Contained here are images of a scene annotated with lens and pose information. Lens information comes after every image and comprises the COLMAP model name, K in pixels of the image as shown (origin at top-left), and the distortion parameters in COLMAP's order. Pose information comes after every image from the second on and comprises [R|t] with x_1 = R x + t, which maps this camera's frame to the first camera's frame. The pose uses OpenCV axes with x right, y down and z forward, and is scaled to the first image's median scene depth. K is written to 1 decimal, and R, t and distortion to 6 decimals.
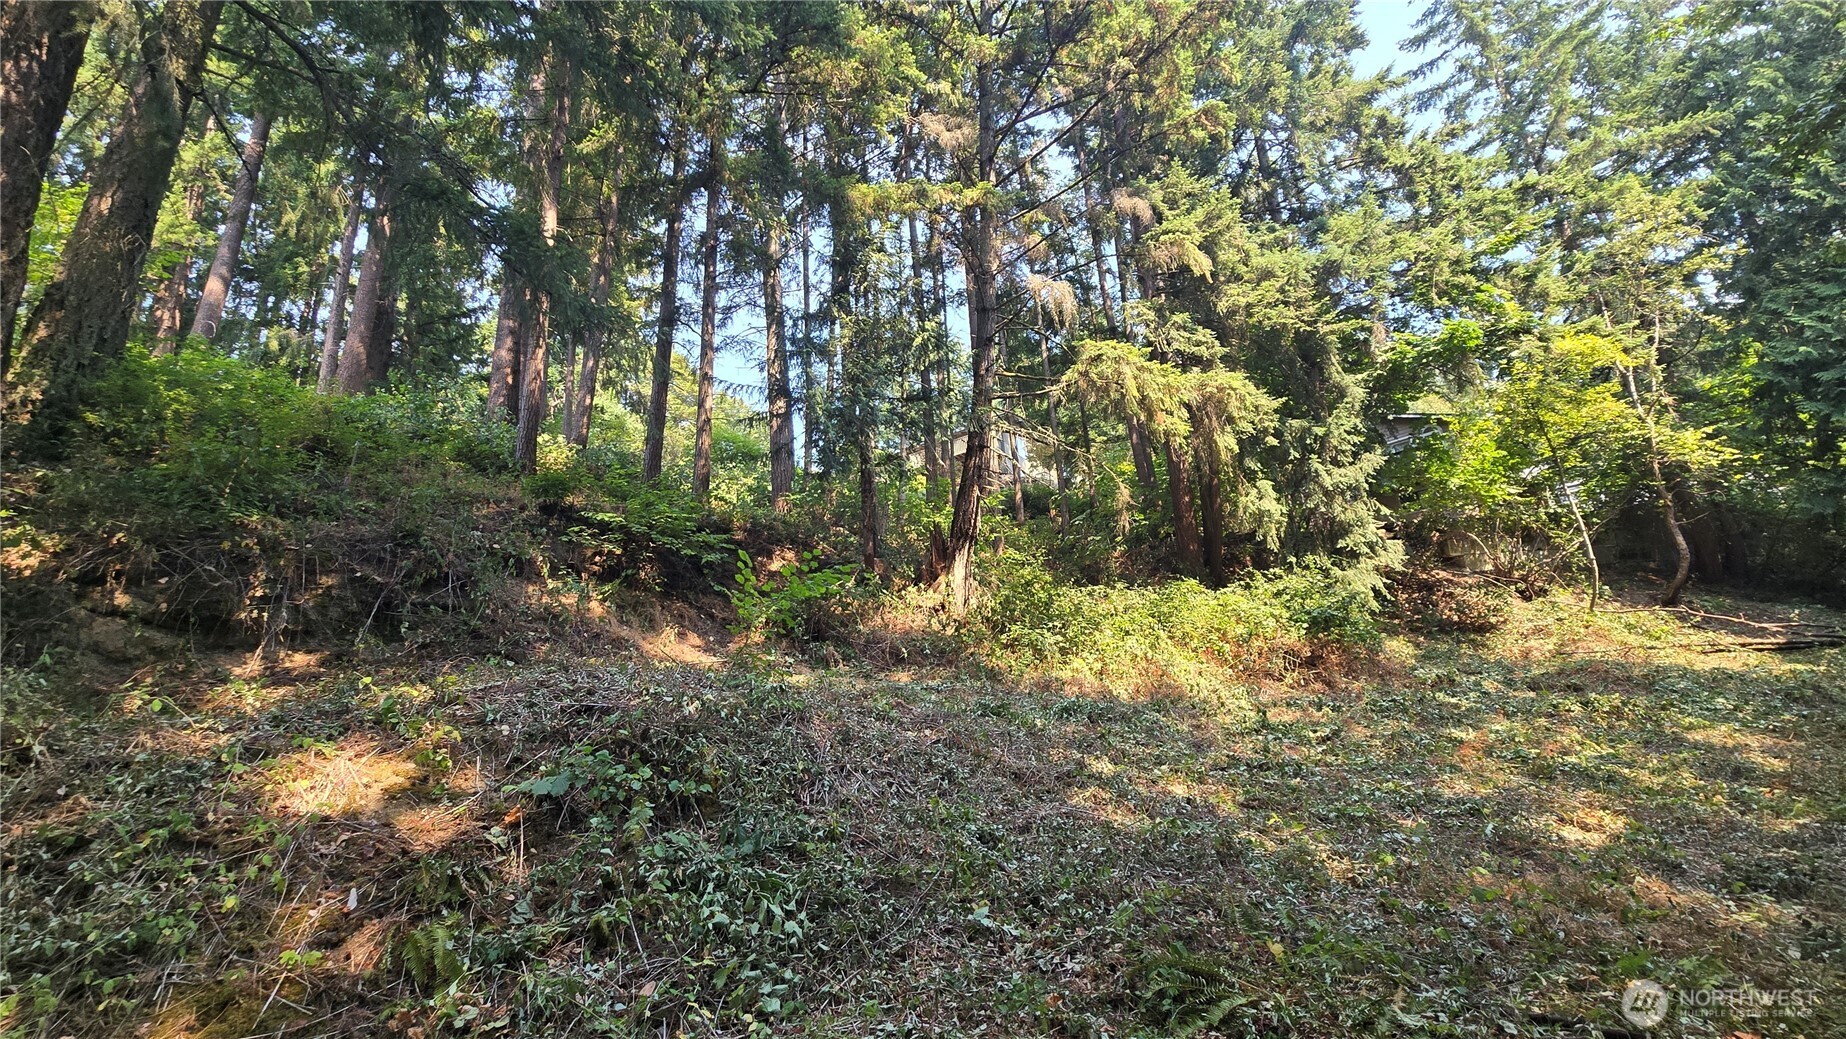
lens RADIAL K [[755.5, 0, 929.6], [0, 755.5, 516.9], [0, 0, 1]] dist [-0.001754, 0.001369]
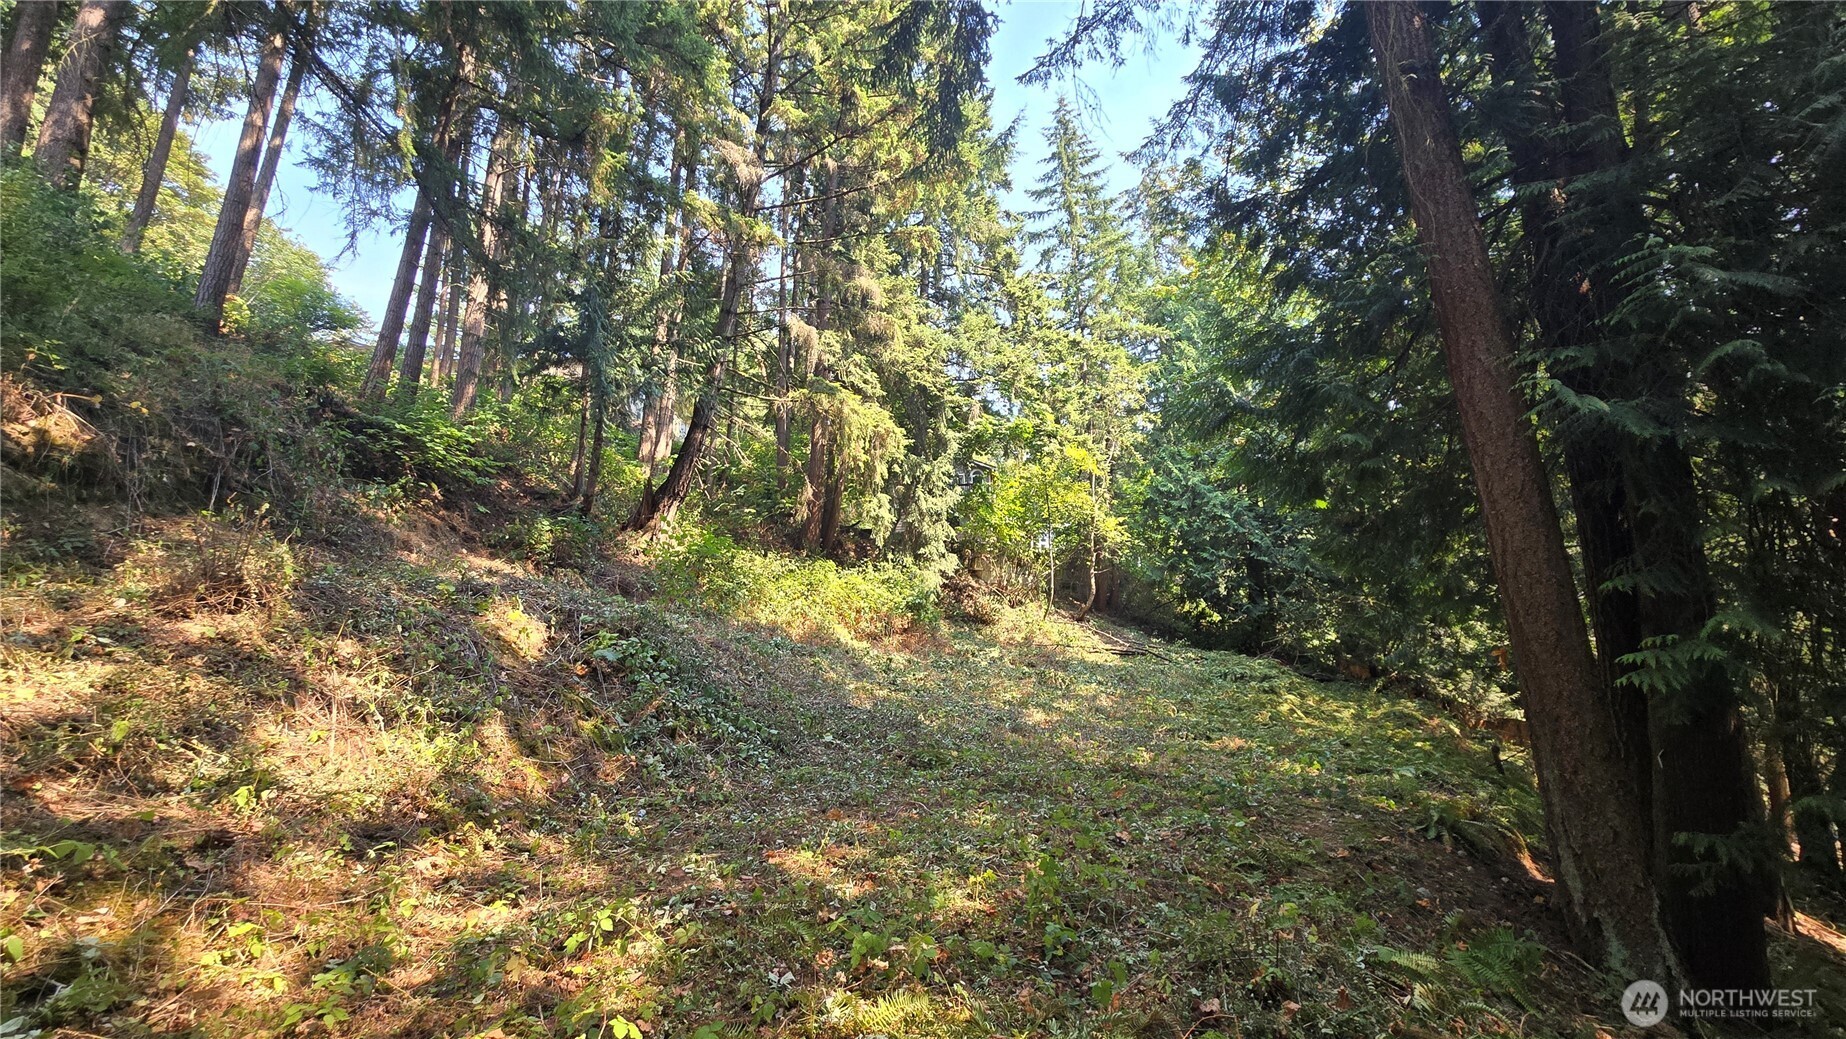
lens RADIAL K [[742.8, 0, 921.2], [0, 742.8, 523.1], [0, 0, 1]] dist [-0.000382, 0.000128]
pose [[0.827353, 0.188701, 0.529036, -0.264482], [-0.224706, 0.974419, 0.003850, -0.026661], [-0.514777, -0.122063, 0.848590, -0.216044]]
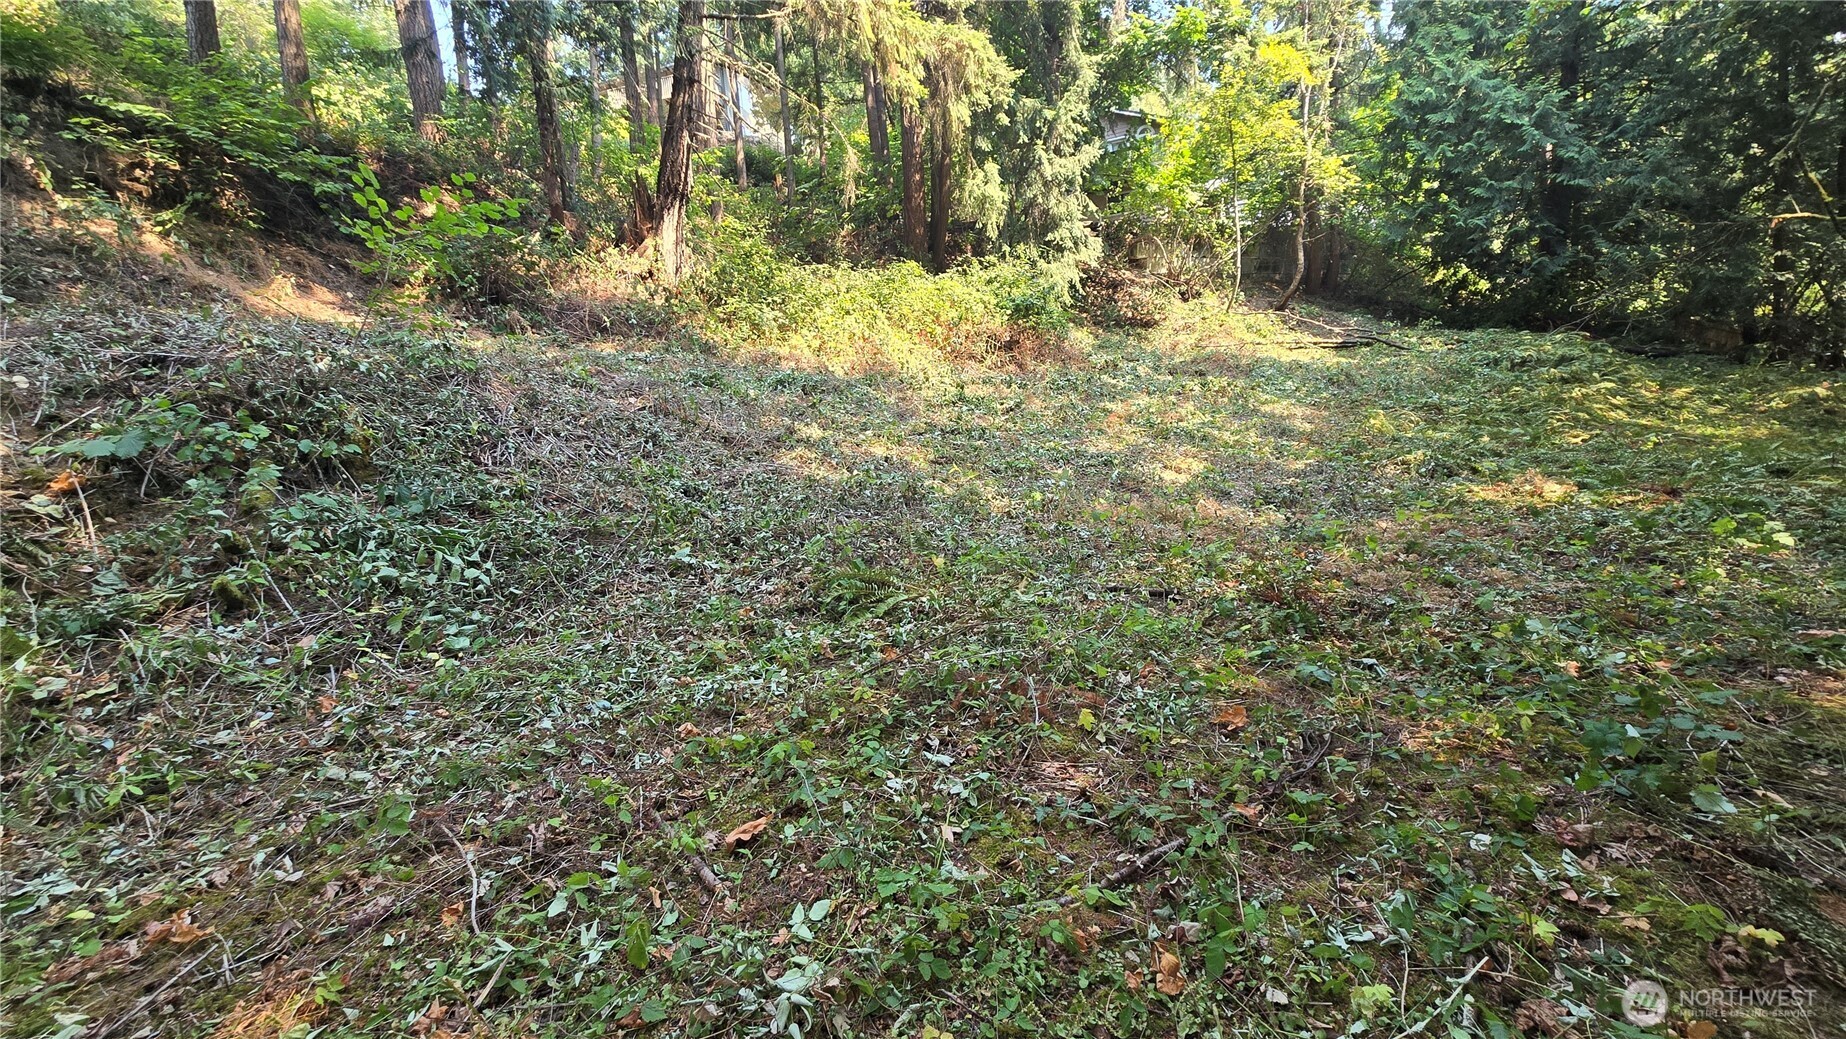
lens RADIAL K [[752.2, 0, 923.3], [0, 752.2, 516.1], [0, 0, 1]] dist [-0.002437, 0.002421]
pose [[0.941344, -0.048083, 0.334006, 0.010359], [-0.088229, 0.920296, 0.381144, 0.013384], [-0.325711, -0.388256, 0.862073, 0.001492]]
